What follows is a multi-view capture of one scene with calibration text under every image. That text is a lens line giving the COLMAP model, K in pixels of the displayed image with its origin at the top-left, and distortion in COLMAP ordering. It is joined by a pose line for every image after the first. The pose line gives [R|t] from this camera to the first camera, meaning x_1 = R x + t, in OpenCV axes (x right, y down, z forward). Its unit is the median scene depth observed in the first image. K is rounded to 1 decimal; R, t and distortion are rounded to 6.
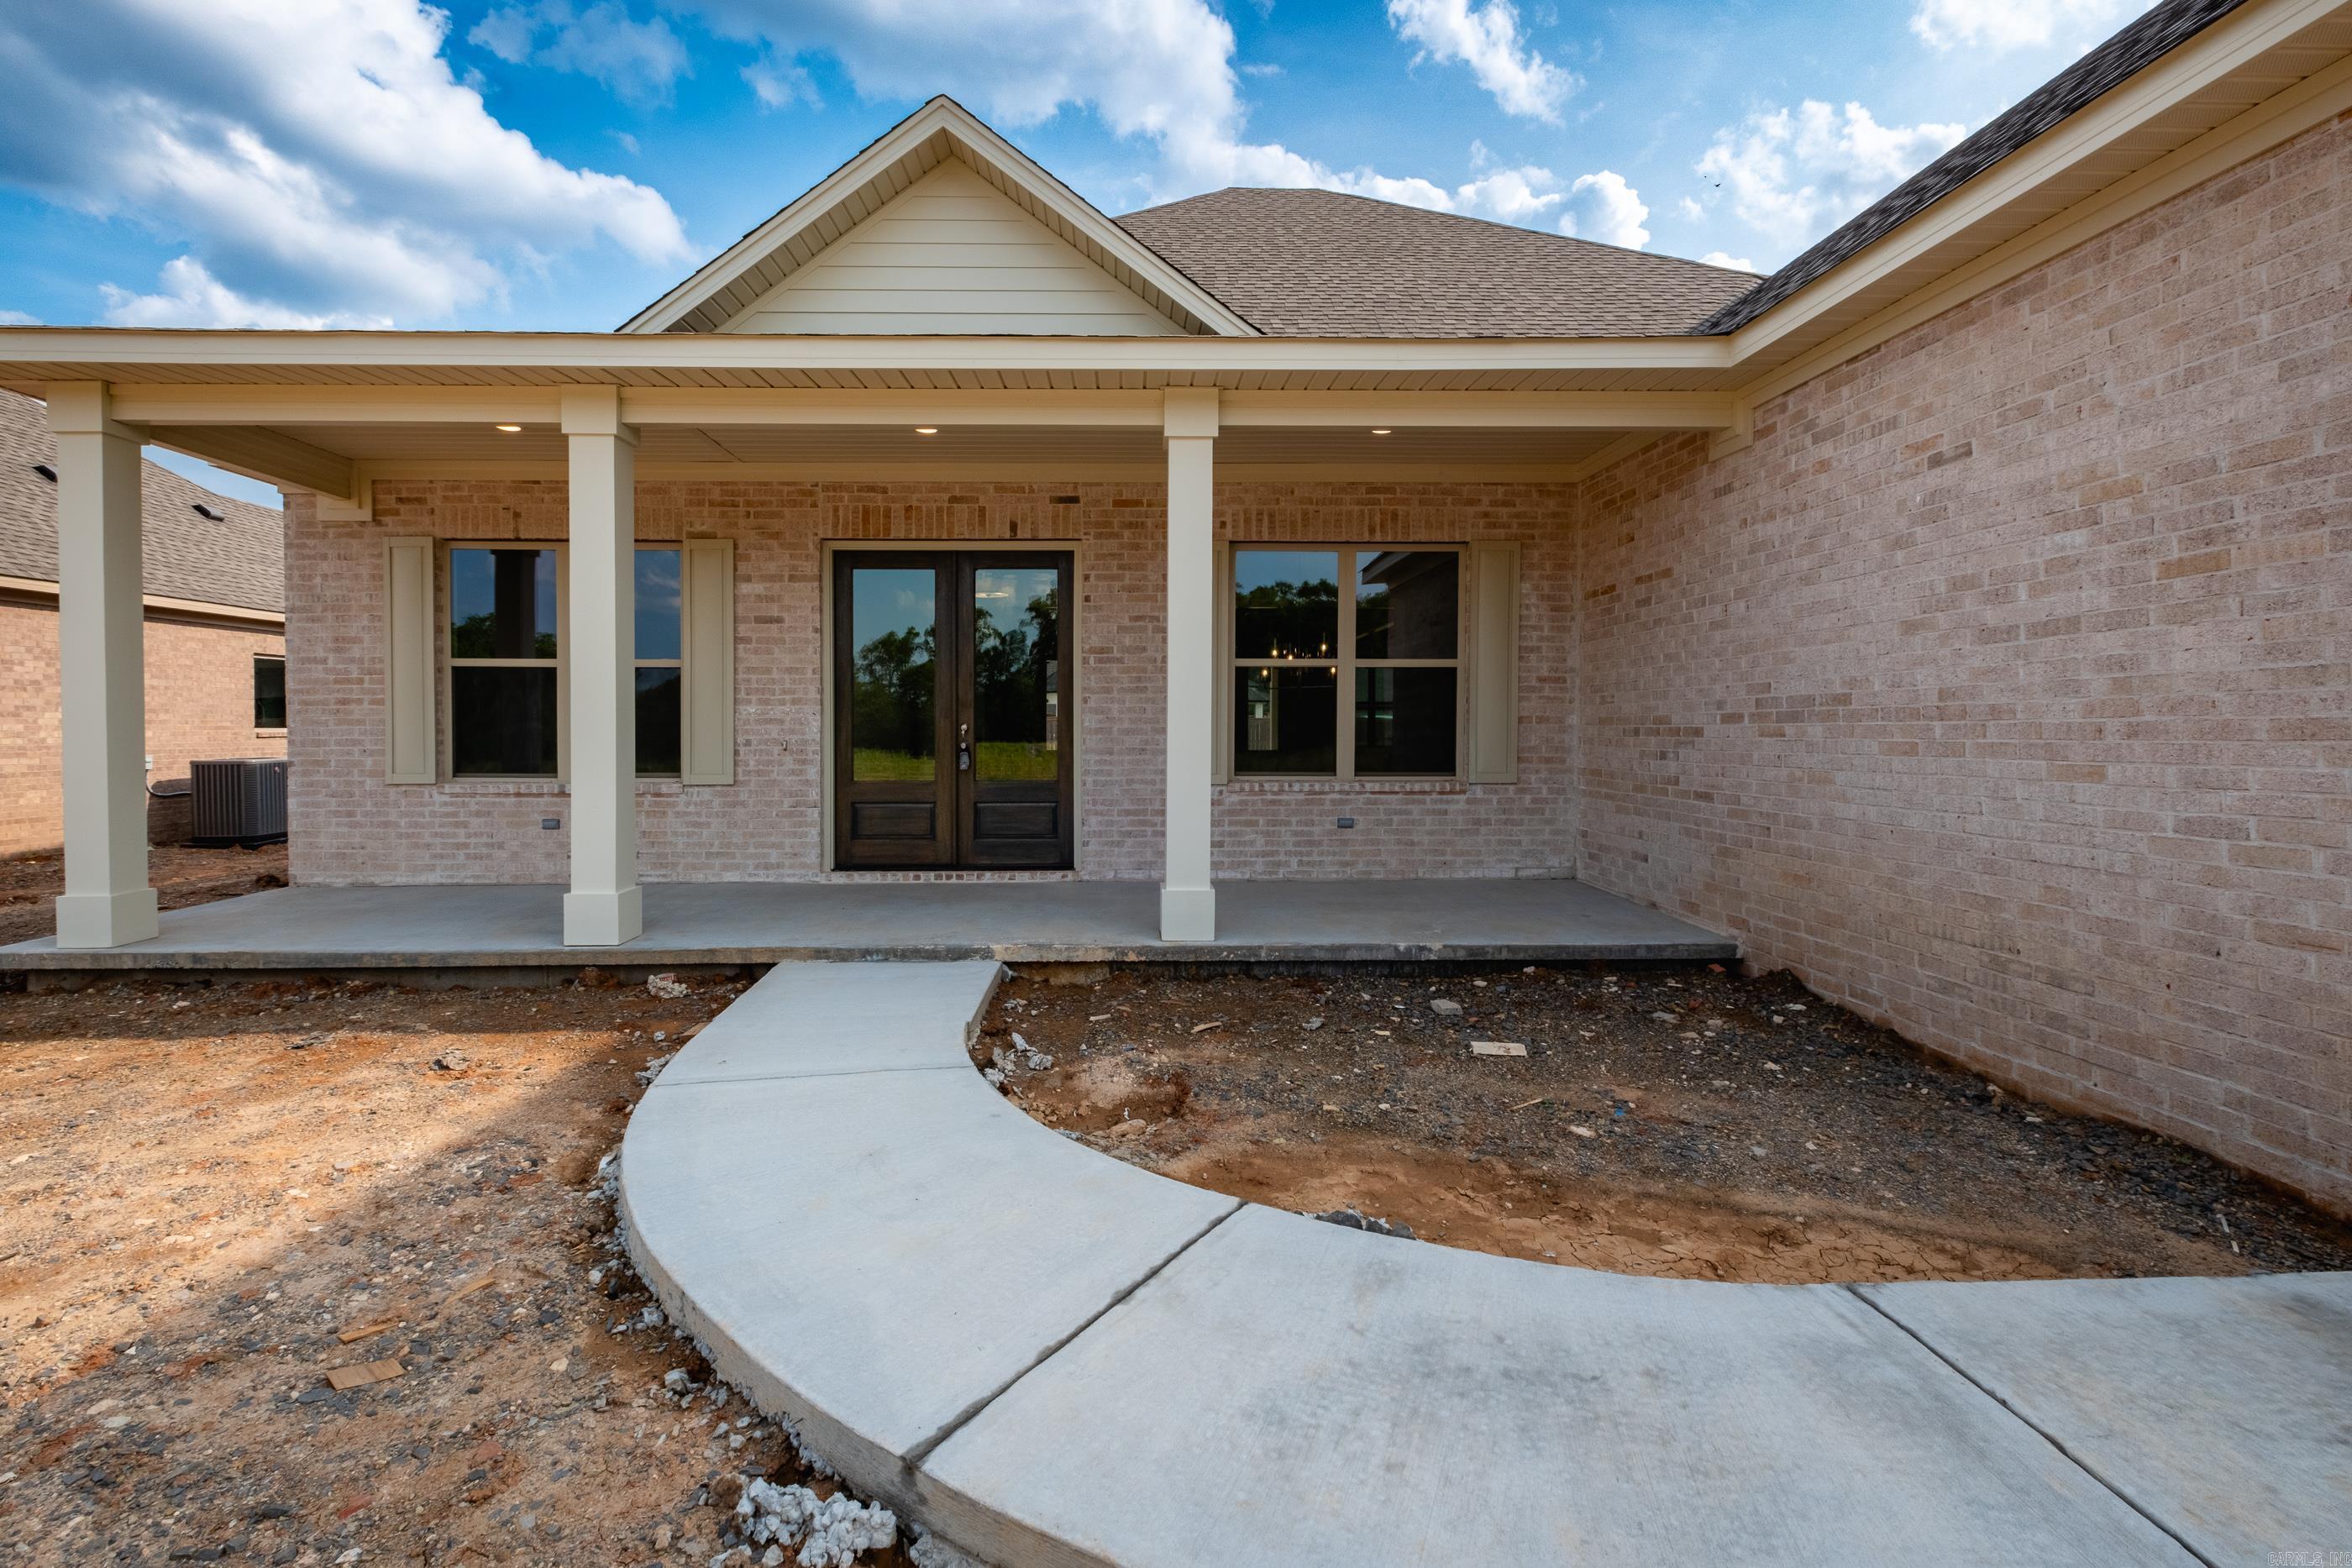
lens RADIAL K [[1020.0, 0, 1170.8], [0, 1020.0, 744.3], [0, 0, 1]] dist [-0.008236, -0.000436]
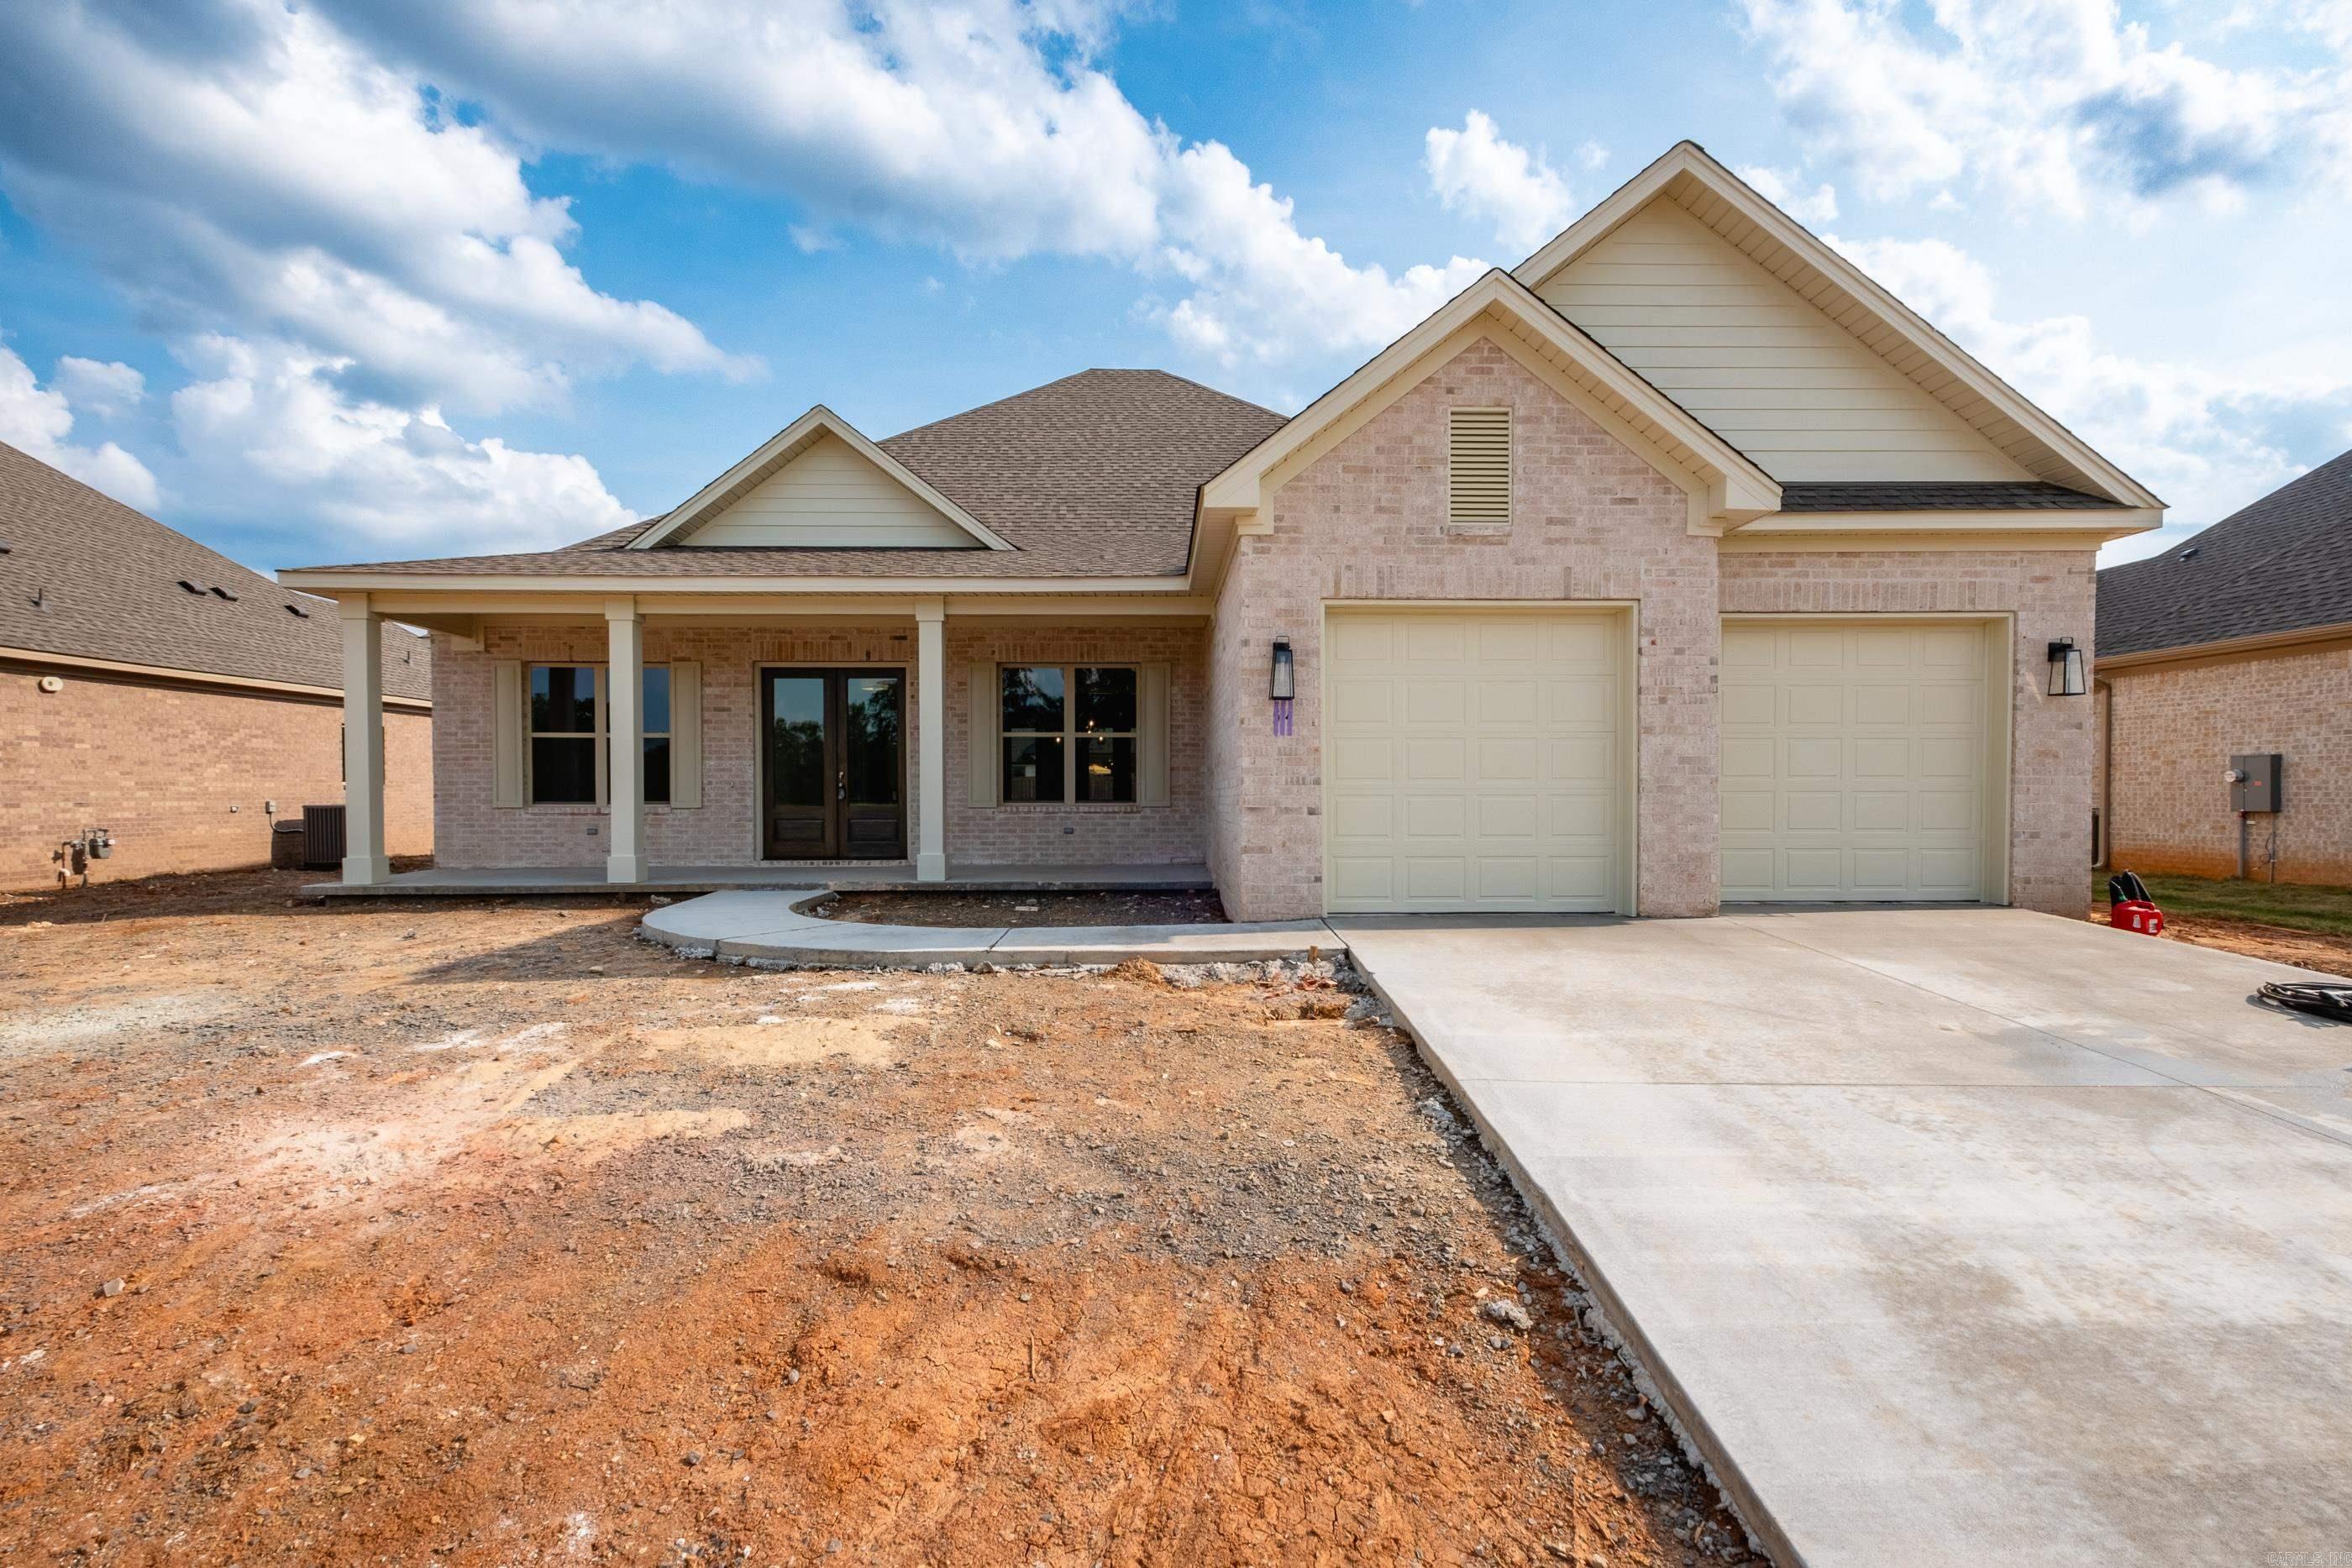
lens RADIAL K [[1027.7, 0, 1177.1], [0, 1027.7, 815.5], [0, 0, 1]] dist [0.000347, 0.000138]
pose [[0.999999, -0.000896, -0.000580, 0.353598], [0.000900, 0.999970, 0.007740, 0.039621], [0.000573, -0.007741, 0.999970, -0.690228]]
